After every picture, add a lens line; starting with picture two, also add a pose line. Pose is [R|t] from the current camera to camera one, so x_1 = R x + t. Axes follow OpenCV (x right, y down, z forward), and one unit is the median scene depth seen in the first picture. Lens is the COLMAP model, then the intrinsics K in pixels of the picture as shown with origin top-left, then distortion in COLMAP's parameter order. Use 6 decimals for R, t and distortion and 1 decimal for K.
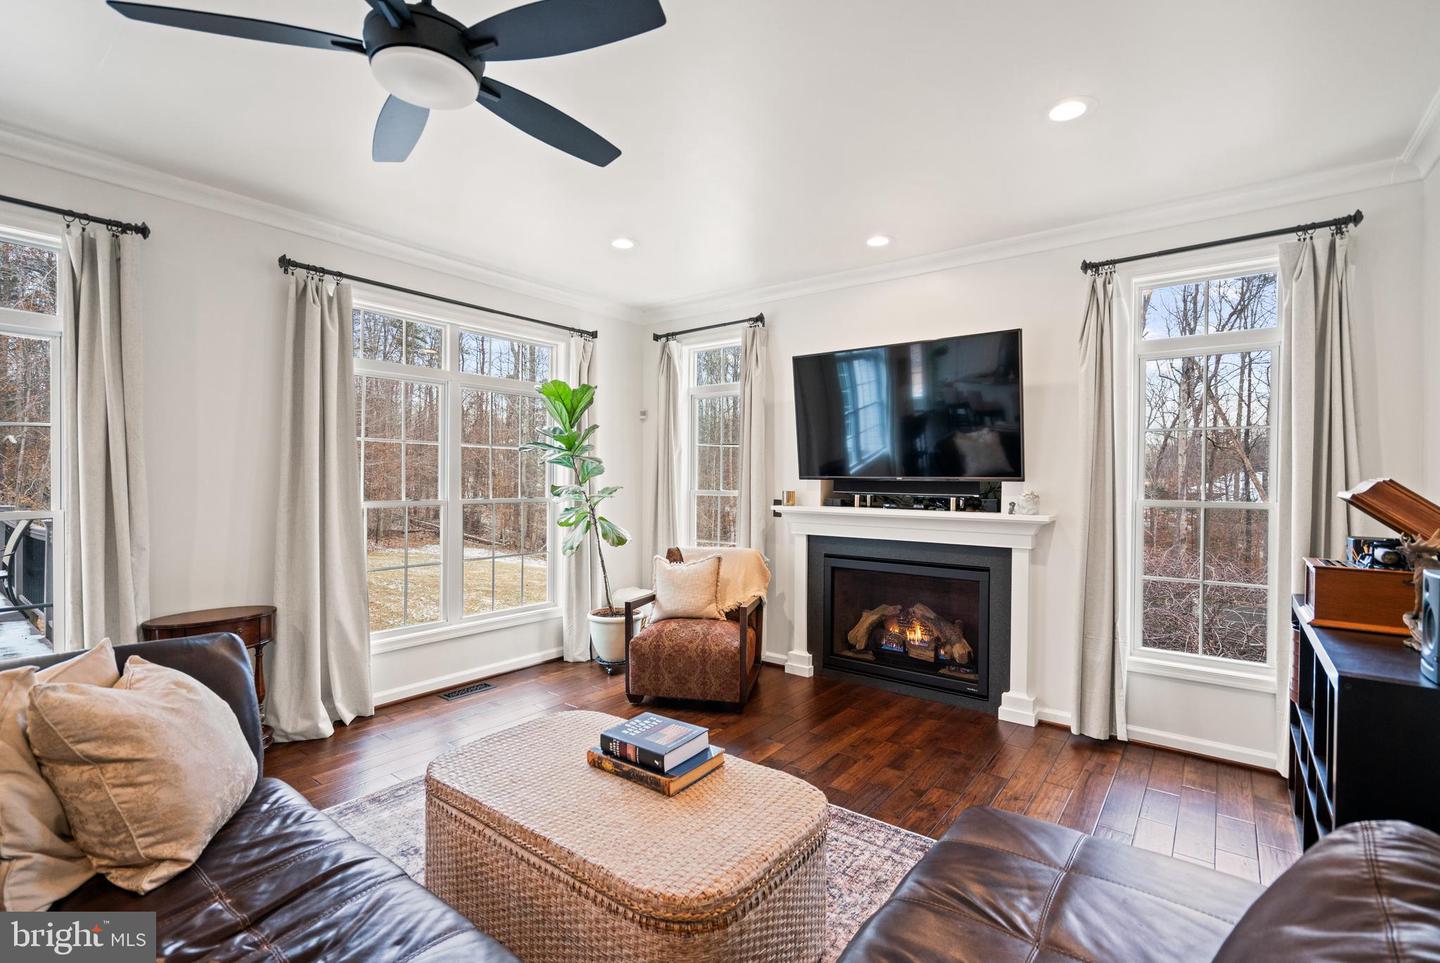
lens RADIAL K [[659.8, 0, 718.9], [0, 659.8, 479.5], [0, 0, 1]] dist [-0.001772, 0.000685]
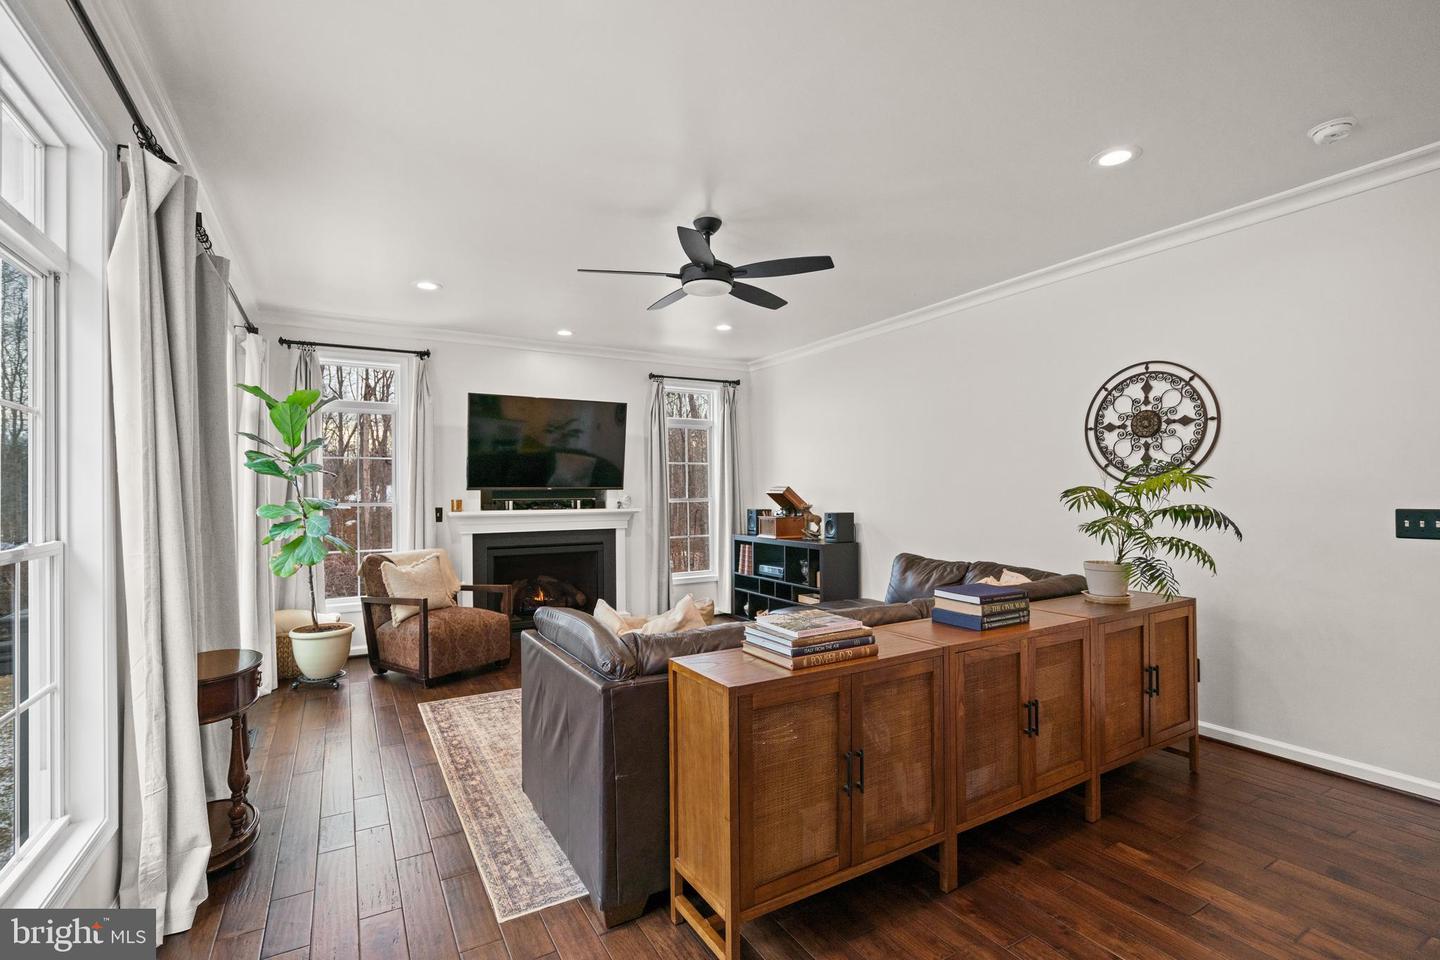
lens RADIAL K [[659.8, 0, 726.5], [0, 659.8, 485.3], [0, 0, 1]] dist [-0.001772, 0.000685]
pose [[0.368781, -0.004346, 0.929506, -1.024377], [0.006448, 0.999977, 0.002117, -0.010444], [-0.929494, 0.005213, 0.368801, 0.093913]]
